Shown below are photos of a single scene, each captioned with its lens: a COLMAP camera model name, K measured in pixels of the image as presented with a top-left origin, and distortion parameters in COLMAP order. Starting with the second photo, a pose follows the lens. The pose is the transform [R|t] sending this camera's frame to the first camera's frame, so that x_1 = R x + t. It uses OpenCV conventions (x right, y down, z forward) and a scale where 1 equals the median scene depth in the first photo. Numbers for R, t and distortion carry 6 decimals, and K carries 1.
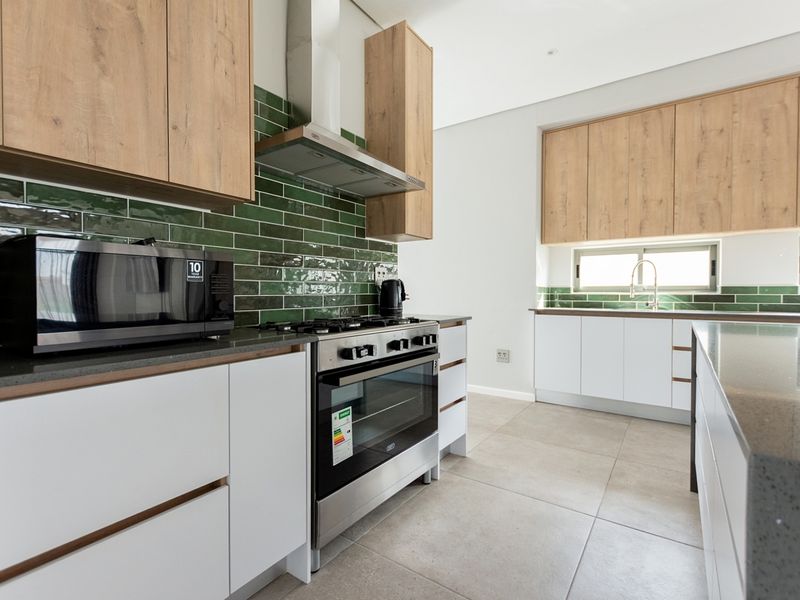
lens RADIAL K [[393.4, 0, 397.4], [0, 393.4, 297.5], [0, 0, 1]] dist [-0.006052, 0.002798]
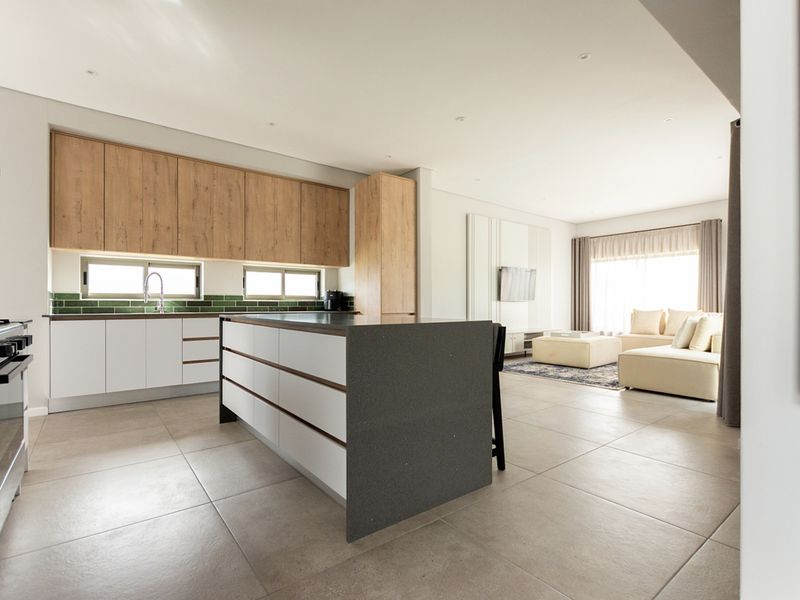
lens RADIAL K [[393.4, 0, 385.6], [0, 393.4, 302.4], [0, 0, 1]] dist [-0.006052, 0.002798]
pose [[0.311371, 0.002966, 0.950284, -0.328305], [0.015111, 0.999853, -0.008072, 0.020136], [-0.950168, 0.016873, 0.311280, -0.074748]]
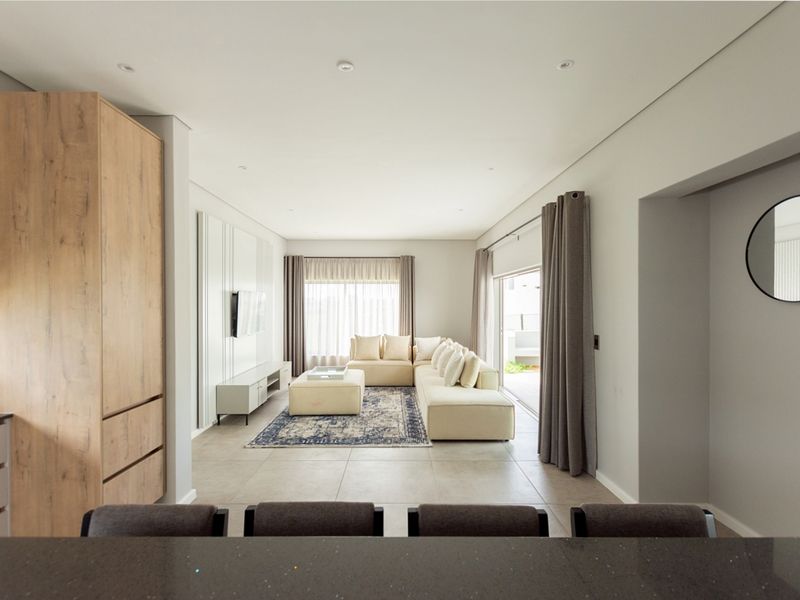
lens RADIAL K [[393.4, 0, 398.8], [0, 393.4, 305.9], [0, 0, 1]] dist [-0.006052, 0.002798]
pose [[-0.583488, -0.004951, 0.812106, 0.260950], [0.014090, 0.999769, 0.016219, -0.139365], [-0.811999, 0.020907, -0.583284, 0.384820]]
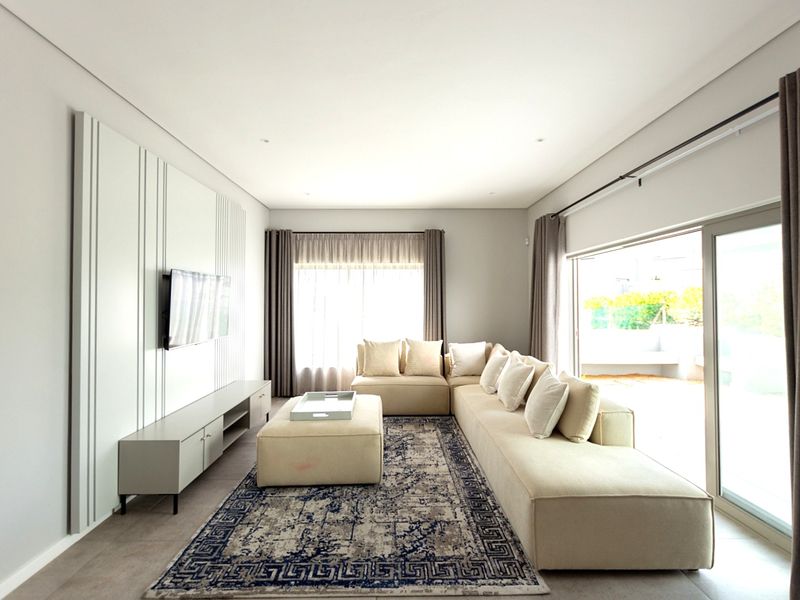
lens RADIAL K [[393.4, 0, 397.4], [0, 393.4, 294.7], [0, 0, 1]] dist [-0.006052, 0.002798]
pose [[-0.583623, 0.013476, 0.811913, 0.859063], [0.017002, 0.999846, -0.004374, -0.112031], [-0.811847, 0.011252, -0.583762, 0.096214]]
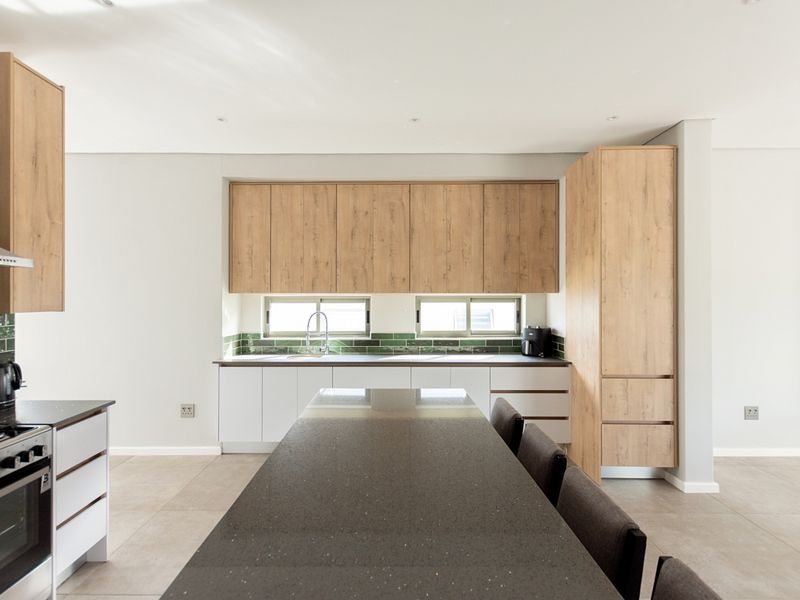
lens RADIAL K [[393.4, 0, 385.7], [0, 393.4, 295.5], [0, 0, 1]] dist [-0.006052, 0.002798]
pose [[0.823618, -0.002546, 0.567139, 0.144641], [0.011722, 0.999853, -0.012534, -0.131168], [-0.567024, 0.016971, 0.823527, -0.069674]]
